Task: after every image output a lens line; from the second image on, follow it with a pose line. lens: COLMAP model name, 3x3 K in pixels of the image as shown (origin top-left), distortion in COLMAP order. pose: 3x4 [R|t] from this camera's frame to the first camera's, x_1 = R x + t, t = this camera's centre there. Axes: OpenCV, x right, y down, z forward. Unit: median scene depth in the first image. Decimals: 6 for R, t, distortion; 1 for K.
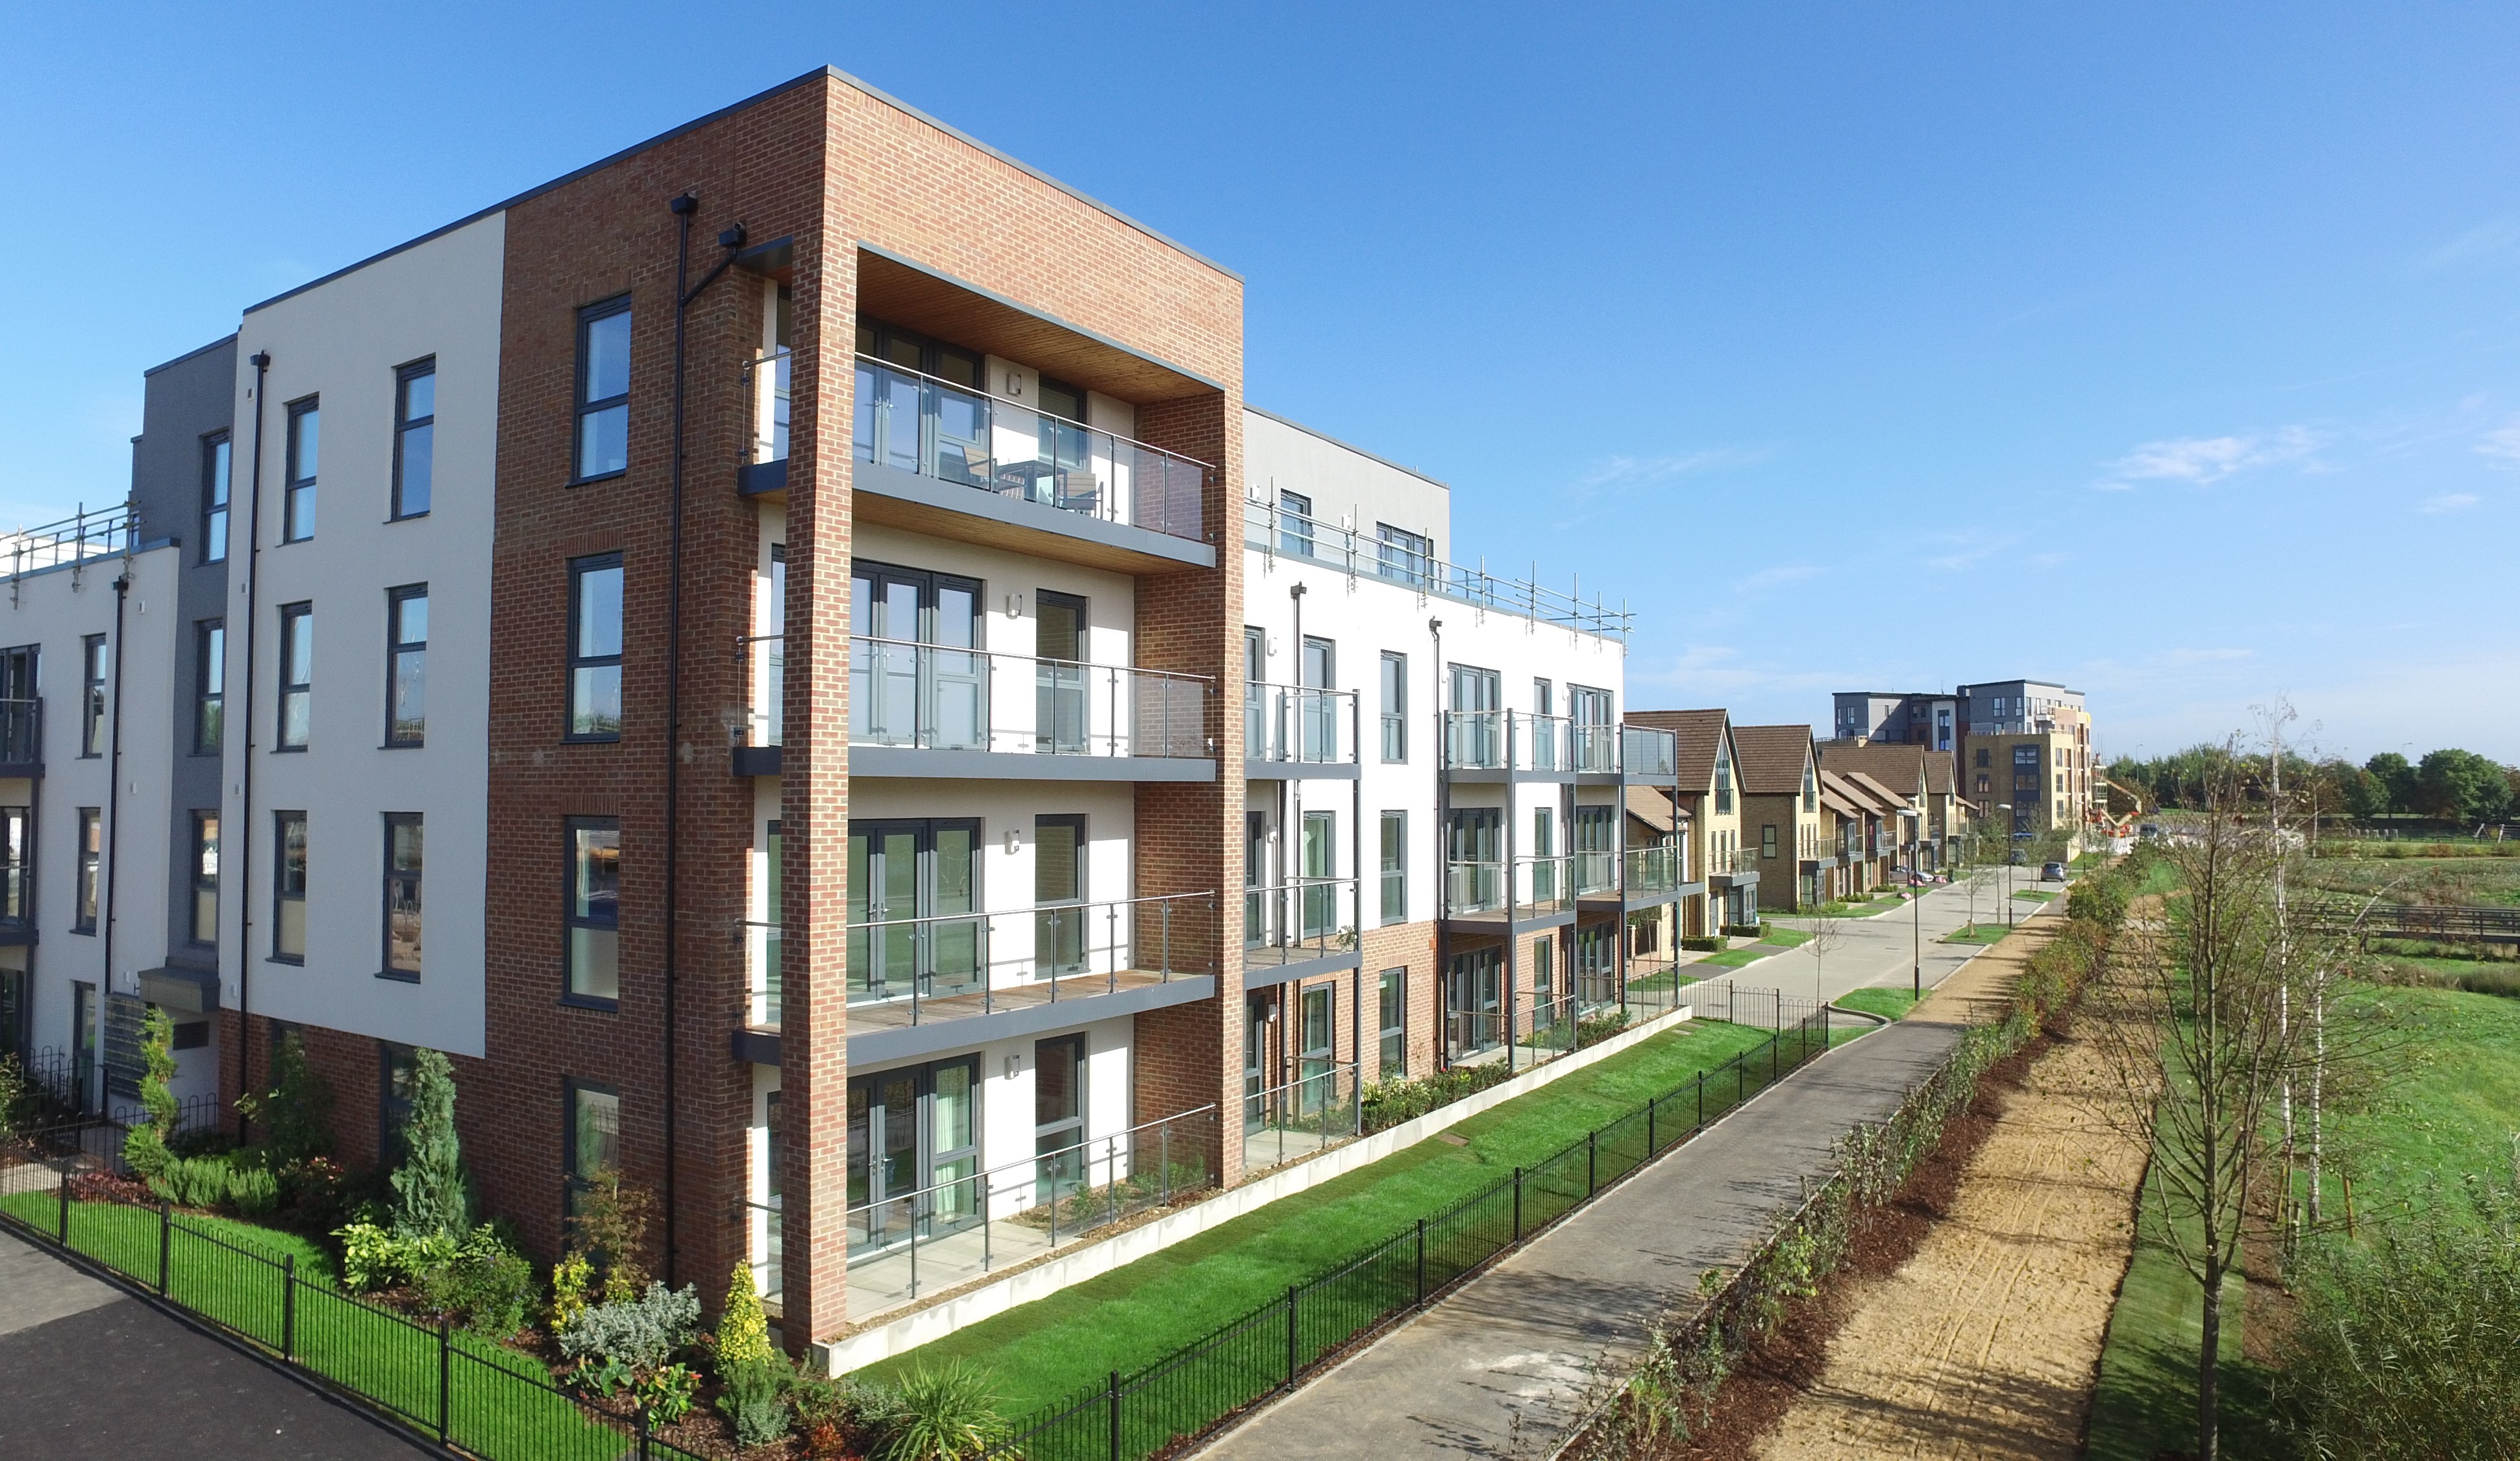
lens RADIAL K [[1536.3, 0, 1260.0], [0, 1536.3, 730.5], [0, 0, 1]] dist [-0.116245, 0.069055]
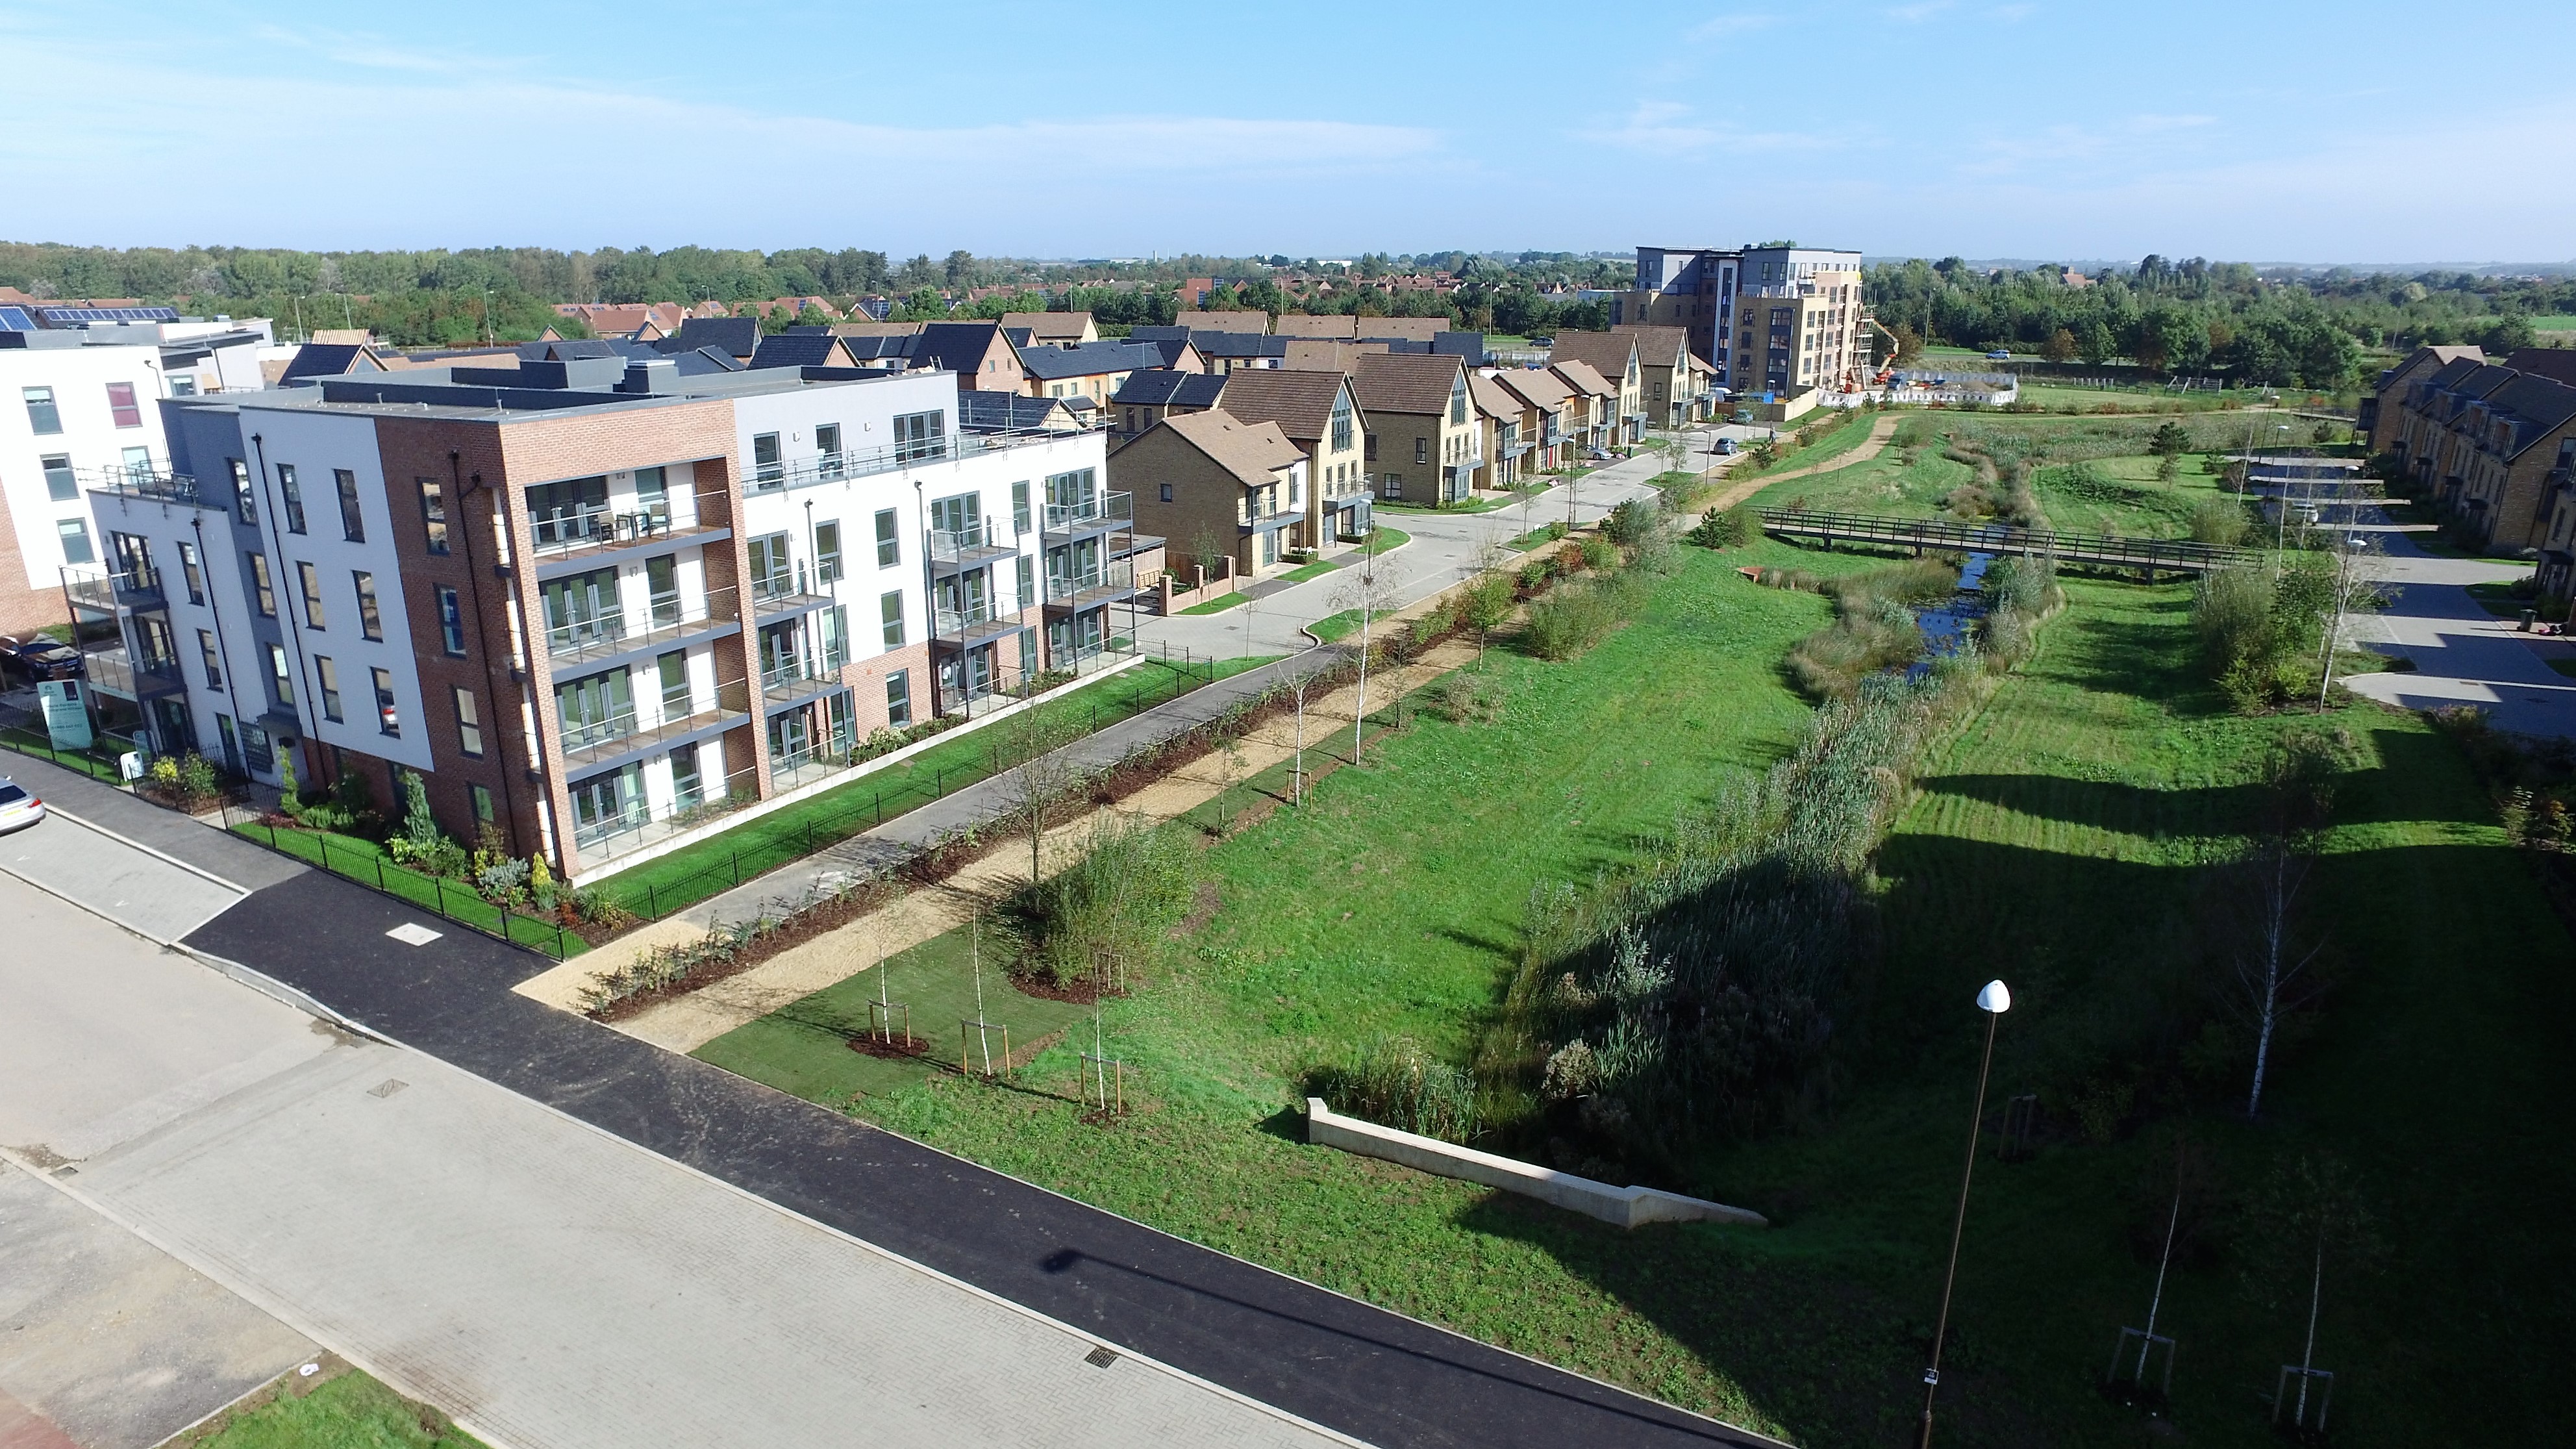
lens RADIAL K [[1536.7, 0, 1288.0], [0, 1536.7, 724.5], [0, 0, 1]] dist [-0.050780, 0.000323]
pose [[0.998589, -0.022116, 0.048285, 0.749599], [0.004788, 0.942954, 0.332889, -0.657802], [-0.052892, -0.332188, 0.941729, -1.364803]]
